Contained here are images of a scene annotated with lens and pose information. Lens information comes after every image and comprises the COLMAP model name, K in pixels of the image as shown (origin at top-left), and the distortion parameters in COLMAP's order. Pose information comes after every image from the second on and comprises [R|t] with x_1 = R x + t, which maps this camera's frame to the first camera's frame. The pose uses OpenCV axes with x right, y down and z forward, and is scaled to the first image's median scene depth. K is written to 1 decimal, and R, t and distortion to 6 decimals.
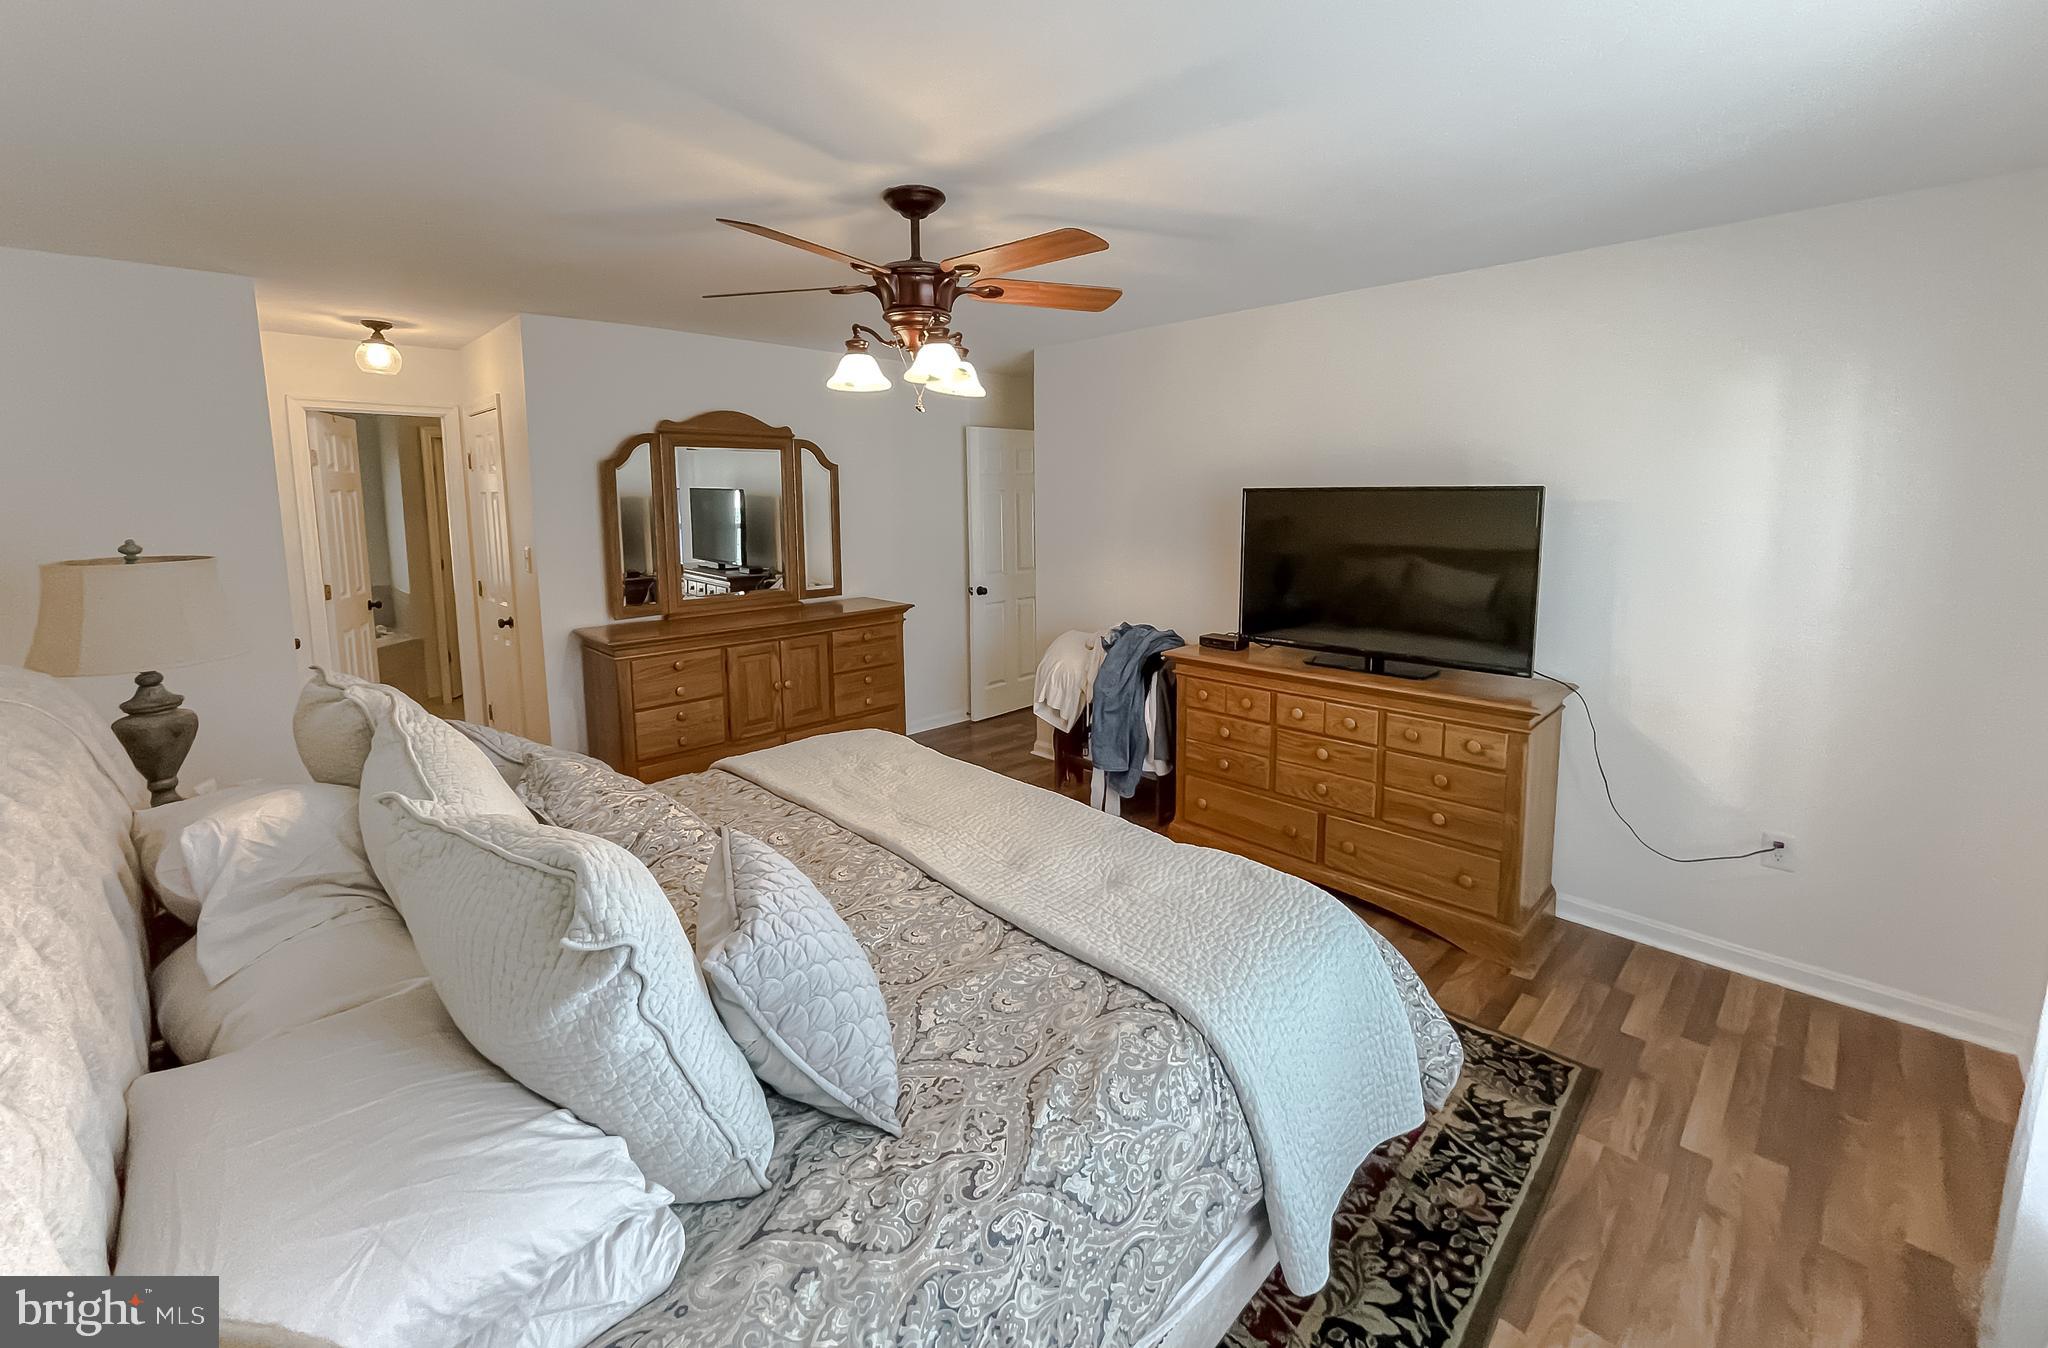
lens RADIAL K [[843.2, 0, 1014.0], [0, 843.2, 595.4], [0, 0, 1]] dist [0.000492, -0.000209]
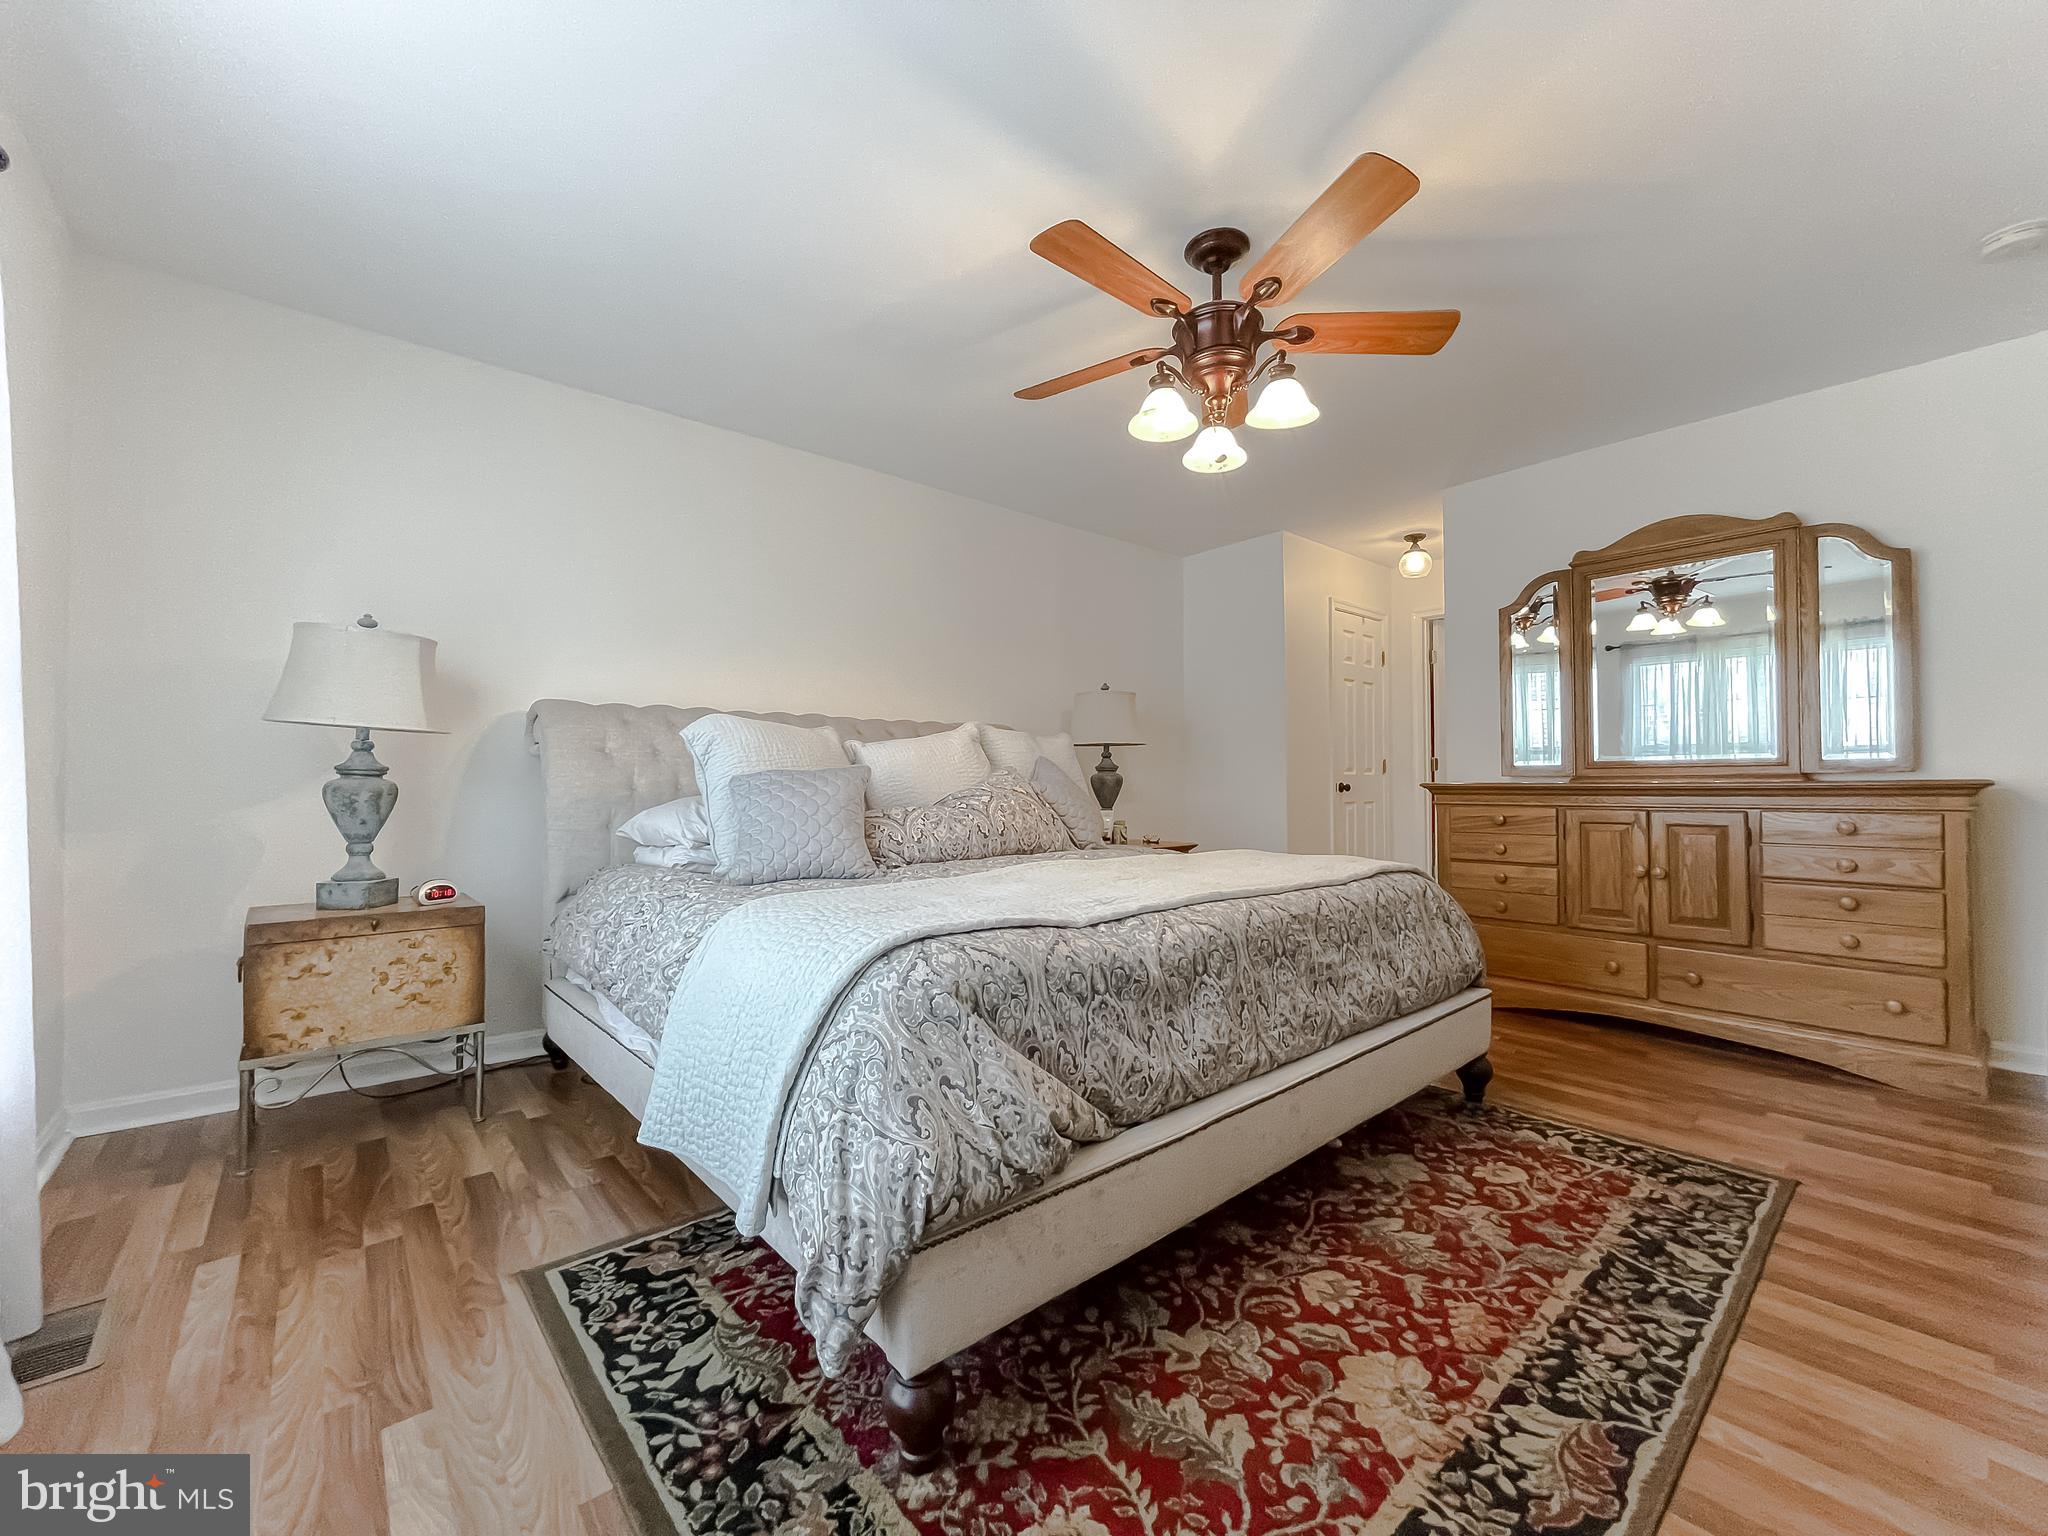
lens RADIAL K [[848.2, 0, 1019.0], [0, 848.2, 773.0], [0, 0, 1]] dist [-0.002698, 0.001044]
pose [[-0.094405, -0.012270, -0.995458, 1.176577], [-0.123318, 0.992367, -0.000537, 0.211744], [0.987866, 0.122707, -0.095198, 1.246115]]
